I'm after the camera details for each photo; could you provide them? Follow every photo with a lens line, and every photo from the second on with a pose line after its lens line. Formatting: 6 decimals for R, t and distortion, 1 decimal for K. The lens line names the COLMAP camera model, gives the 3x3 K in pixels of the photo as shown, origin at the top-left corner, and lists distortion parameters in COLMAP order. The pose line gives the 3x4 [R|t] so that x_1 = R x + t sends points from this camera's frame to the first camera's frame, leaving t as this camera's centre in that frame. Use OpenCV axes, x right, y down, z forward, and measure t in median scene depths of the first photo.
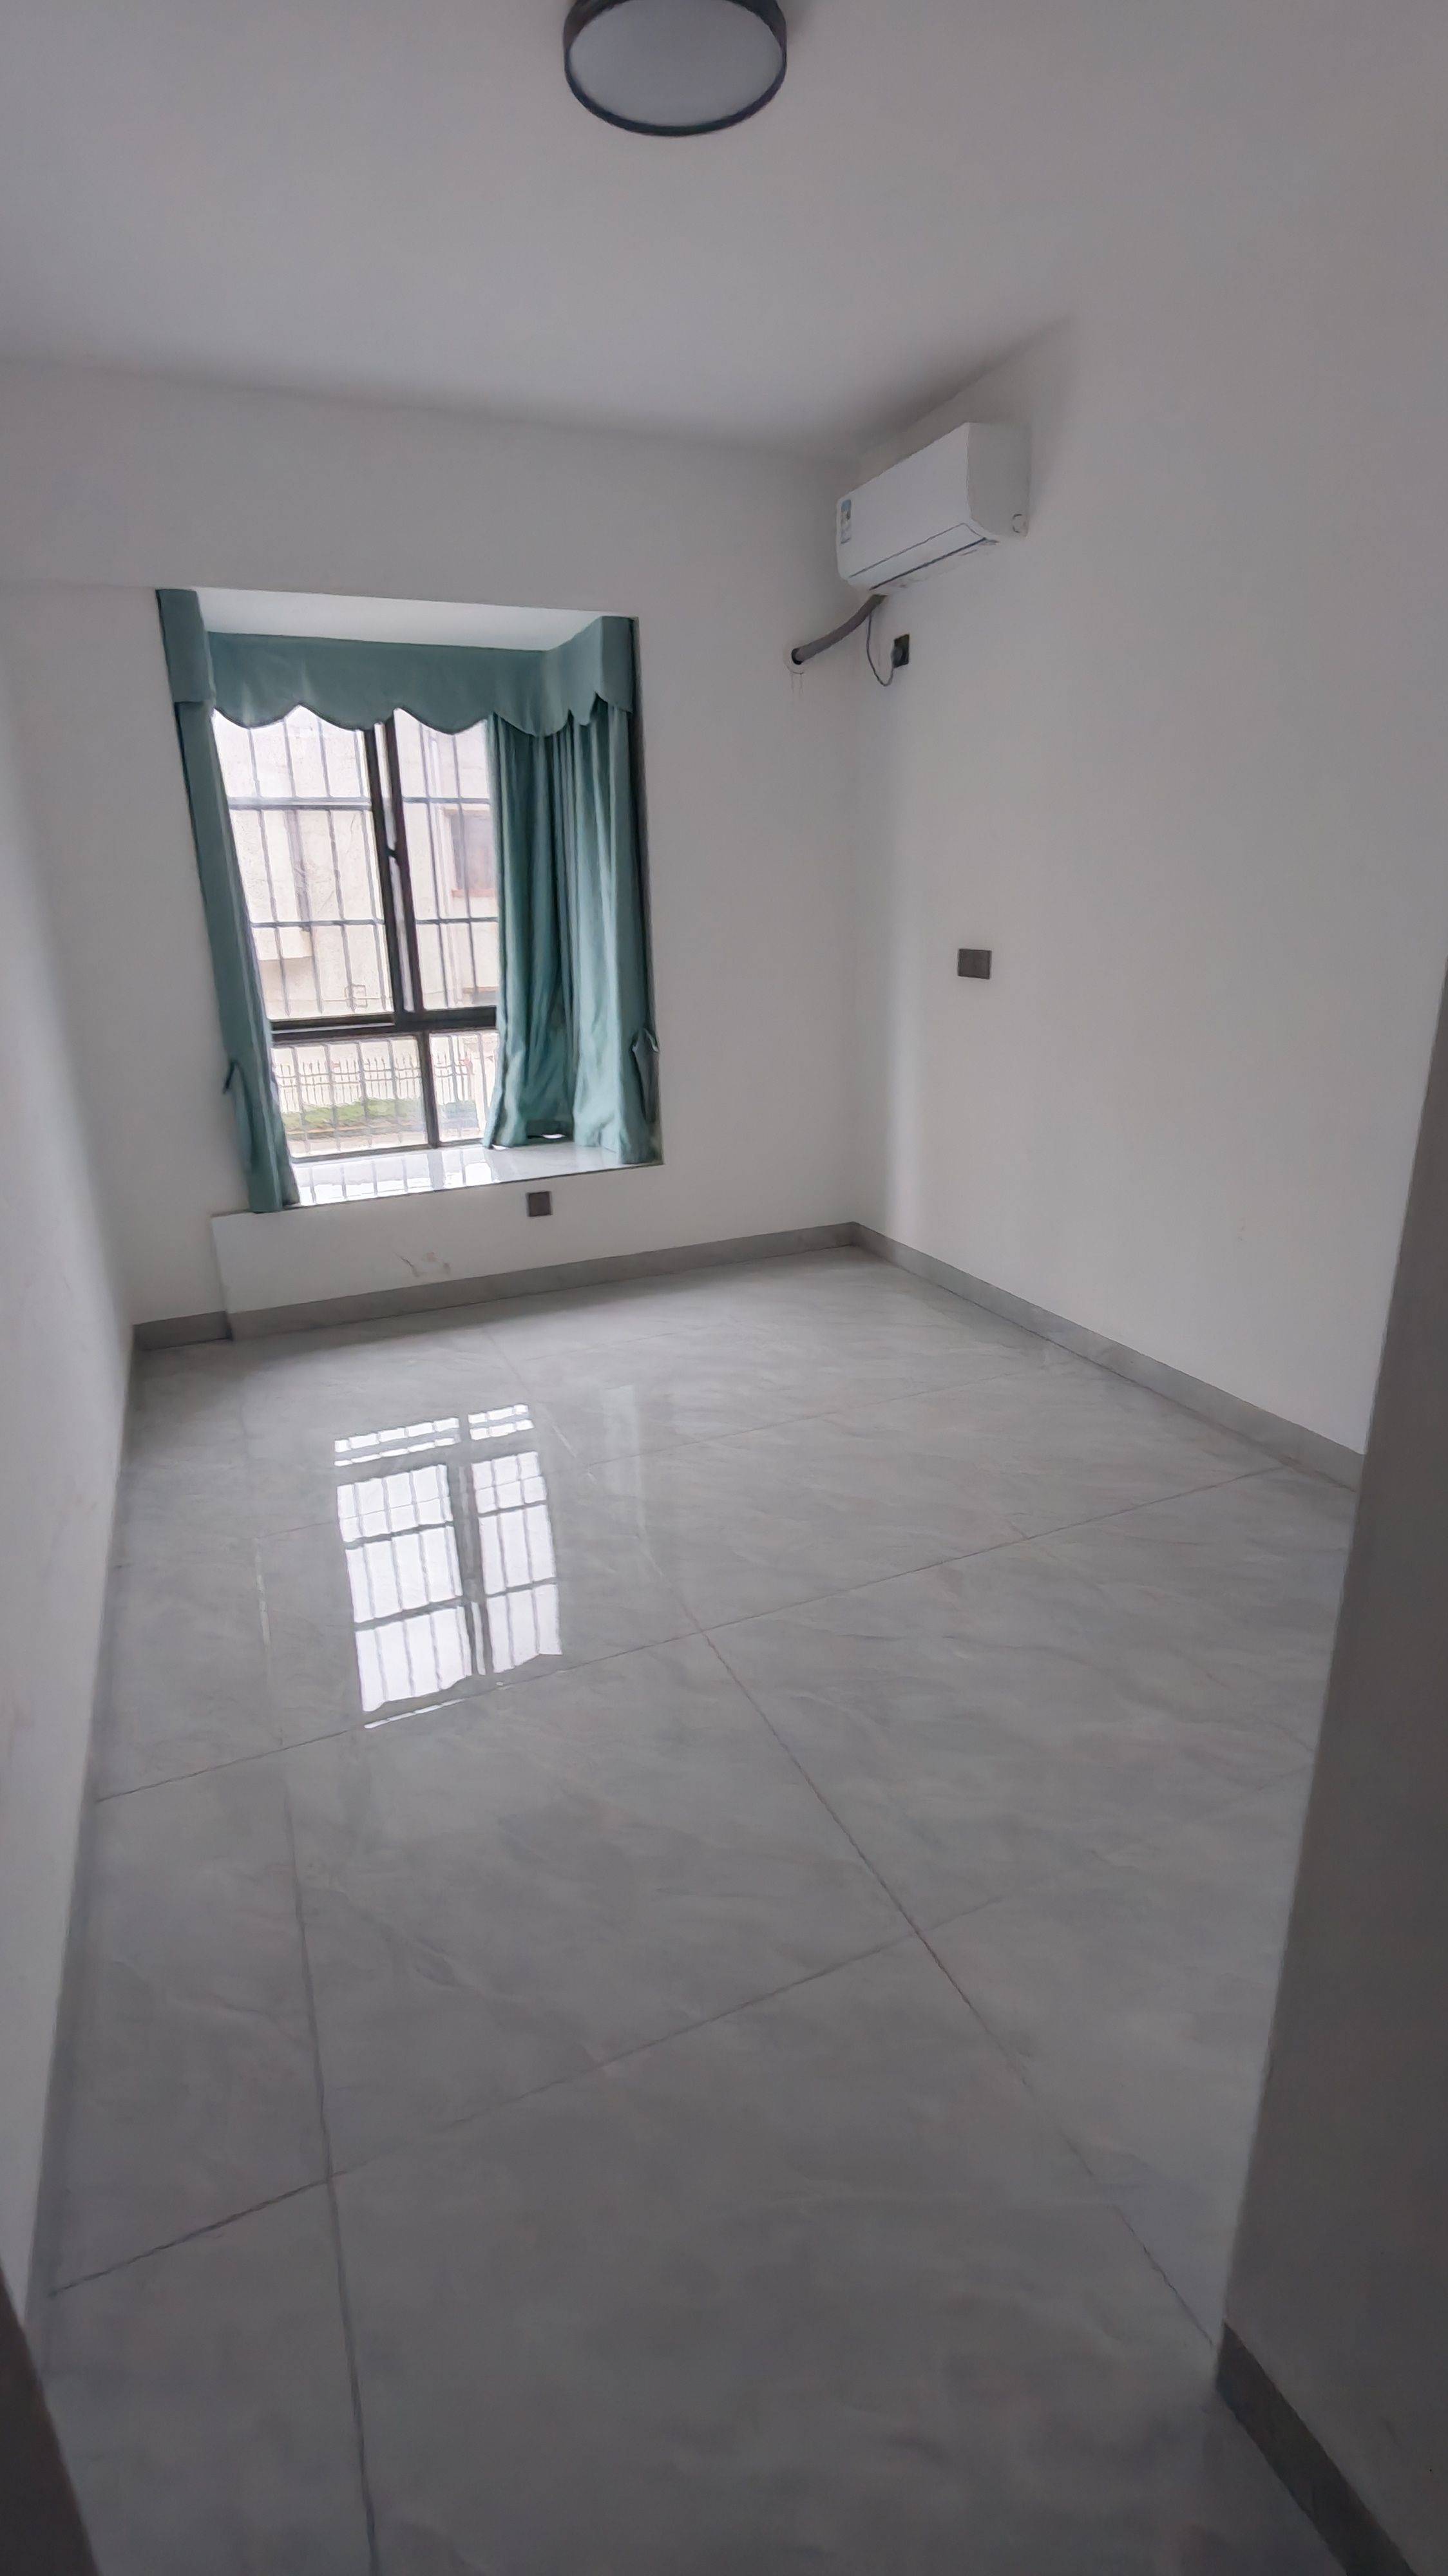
lens RADIAL K [[1177.2, 0, 724.0], [0, 1177.2, 1288.0], [0, 0, 1]] dist [-0.016323, 0.000150]
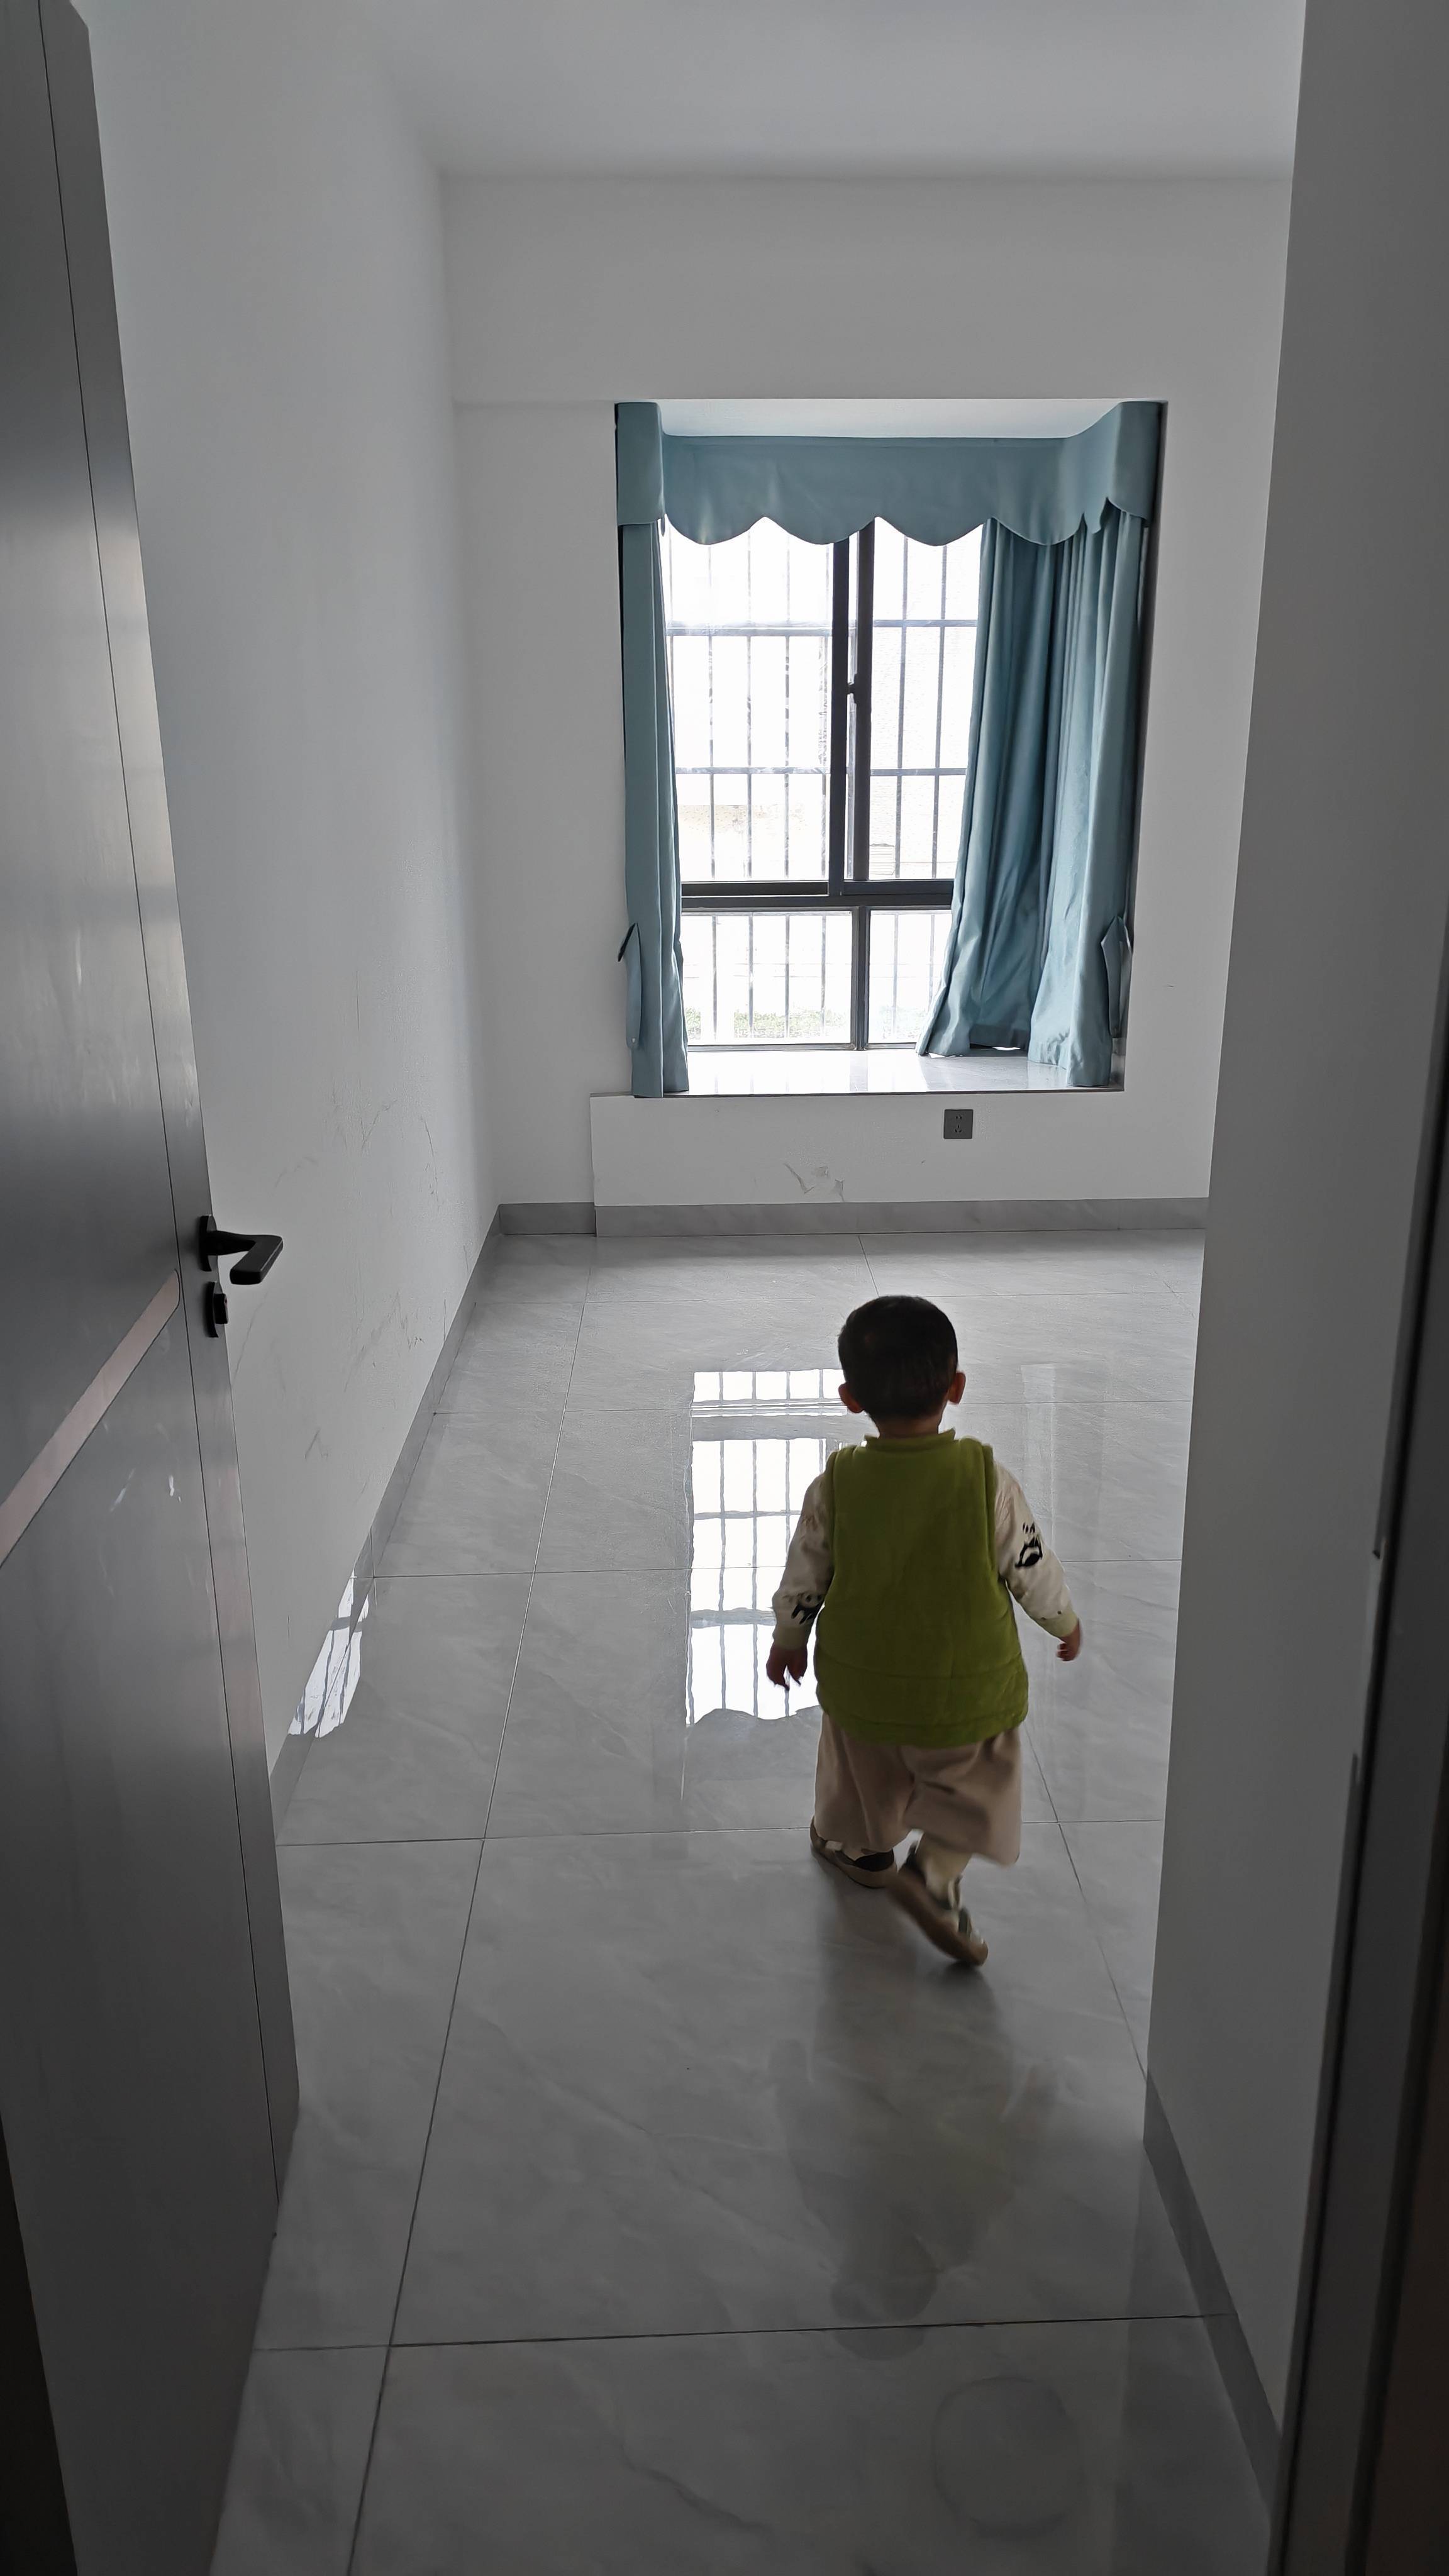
lens RADIAL K [[1740.9, 0, 745.1], [0, 1740.9, 1333.7], [0, 0, 1]] dist [0.002186, -0.002662]
pose [[0.928287, 0.142398, -0.343520, 0.137309], [-0.135550, 0.989793, 0.044002, 0.038956], [0.346280, 0.005718, 0.938114, -0.185466]]
